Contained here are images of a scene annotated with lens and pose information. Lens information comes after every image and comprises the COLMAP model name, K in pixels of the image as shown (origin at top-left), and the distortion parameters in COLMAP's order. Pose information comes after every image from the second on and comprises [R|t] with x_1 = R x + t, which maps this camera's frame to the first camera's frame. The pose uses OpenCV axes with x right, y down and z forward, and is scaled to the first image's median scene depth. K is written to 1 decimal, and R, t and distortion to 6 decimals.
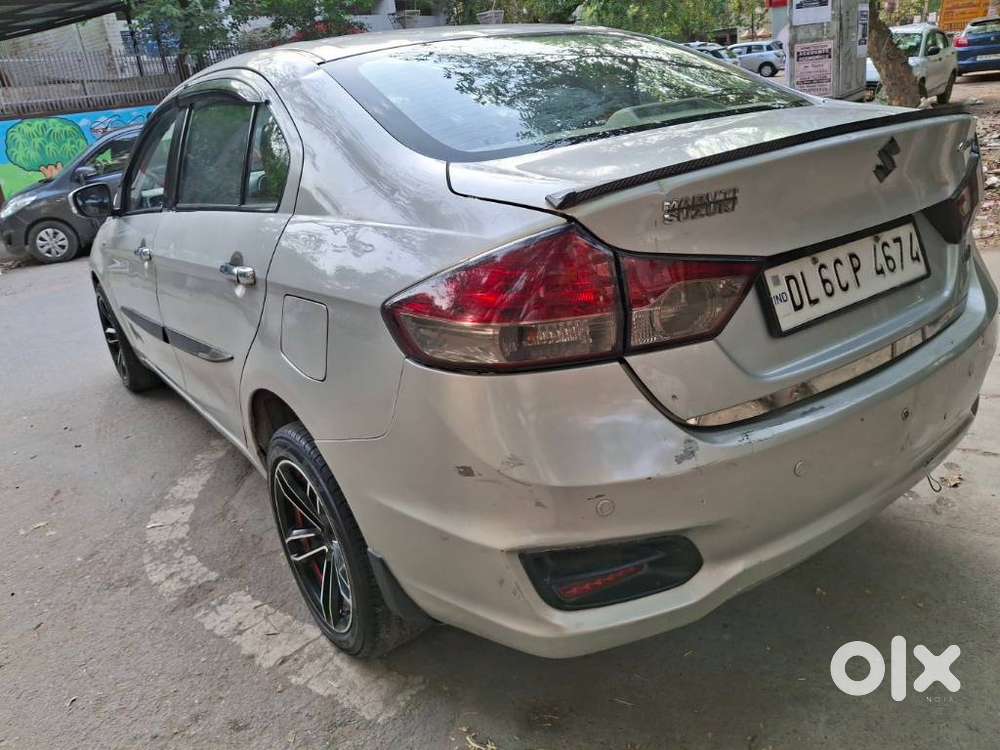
lens RADIAL K [[779.6, 0, 500.0], [0, 779.6, 375.0], [0, 0, 1]] dist [0.068046, -0.177438]
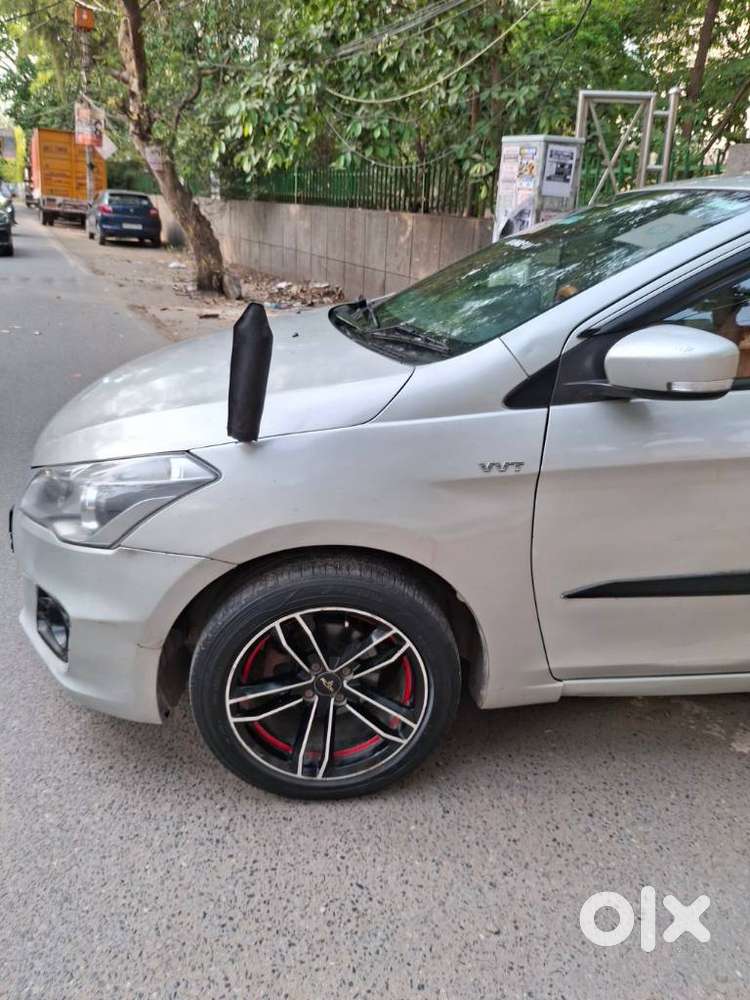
lens RADIAL K [[764.7, 0, 375.0], [0, 764.7, 500.0], [0, 0, 1]] dist [0.034698, -0.111812]
pose [[0.448661, -0.181427, 0.875093, -1.597837], [0.214200, 0.972467, 0.091795, -0.361701], [-0.867653, 0.146260, 0.475170, 1.555010]]
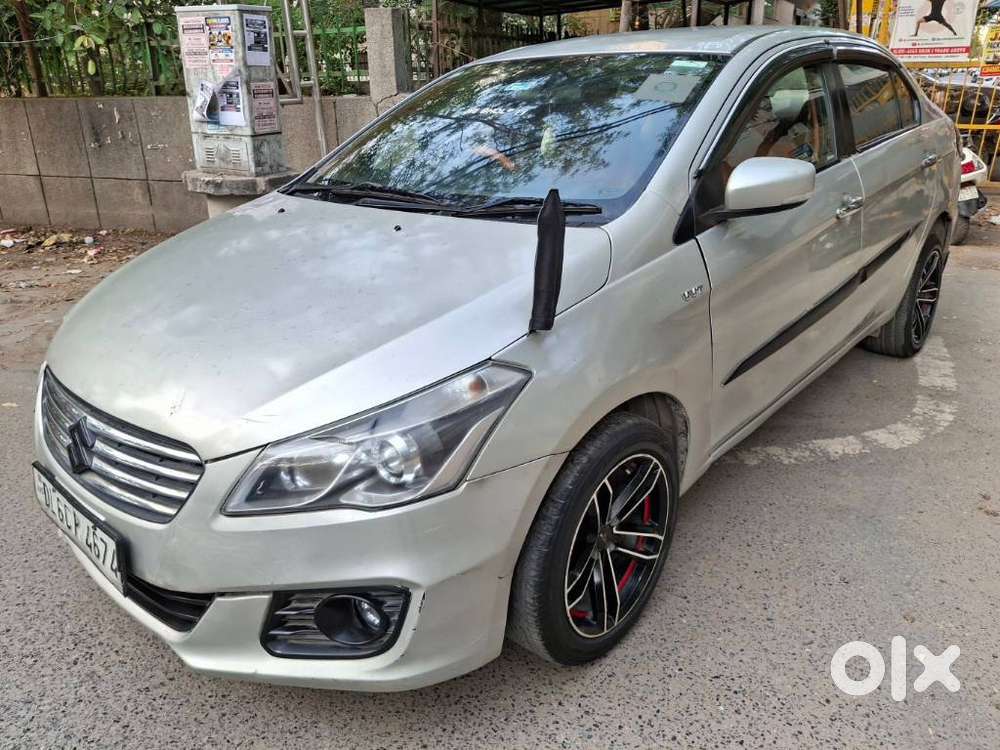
lens RADIAL K [[772.4, 0, 486.4], [0, 772.4, 364.3], [0, 0, 1]] dist [-0.005767, -0.049208]
pose [[-0.275538, -0.213654, 0.937246, -1.676258], [0.384305, 0.869202, 0.311123, -0.602049], [-0.881129, 0.445915, -0.157390, 2.200290]]
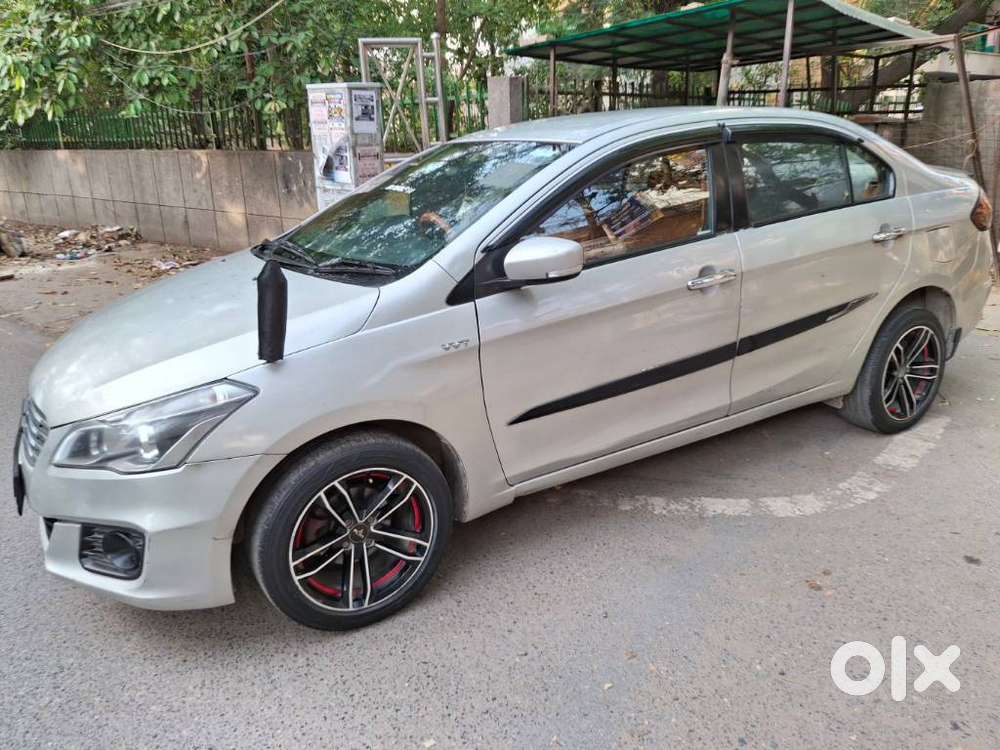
lens RADIAL K [[764.7, 0, 503.7], [0, 764.7, 370.9], [0, 0, 1]] dist [0.034698, -0.111812]
pose [[0.021785, -0.184905, 0.982515, -1.966493], [0.366007, 0.915999, 0.164271, -0.420050], [-0.930357, 0.356029, 0.087632, 1.653250]]
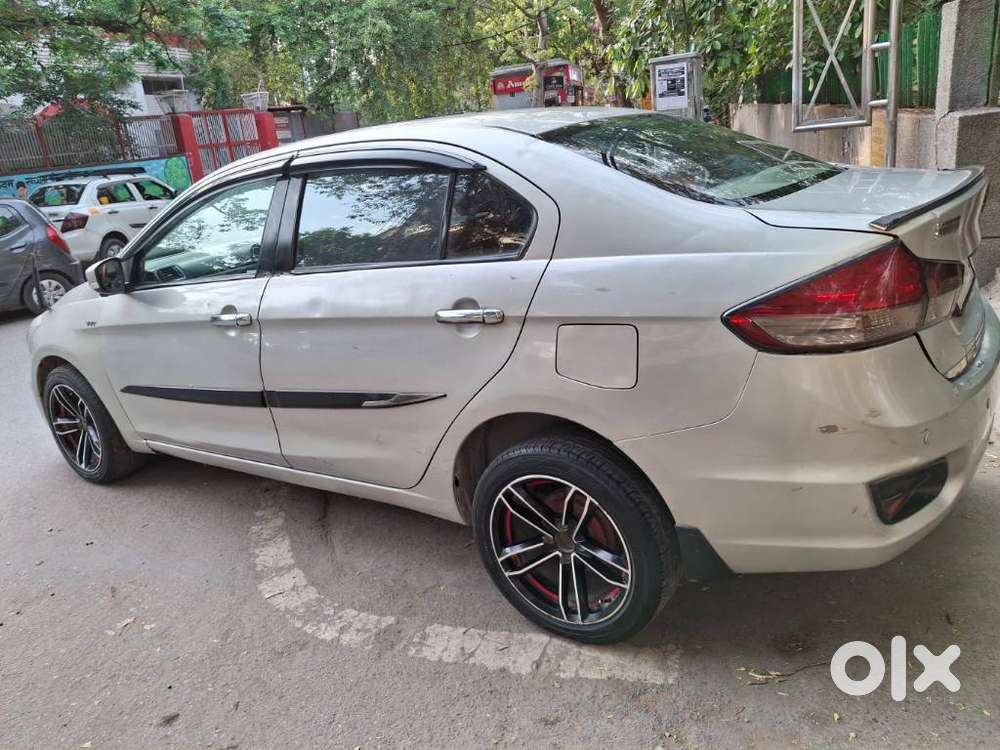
lens RADIAL K [[779.6, 0, 500.0], [0, 779.6, 375.0], [0, 0, 1]] dist [0.068046, -0.177438]
pose [[0.933806, -0.093867, 0.345246, -0.658037], [0.125706, 0.989526, -0.070968, 0.036993], [-0.334968, 0.109670, 0.935825, -0.044757]]
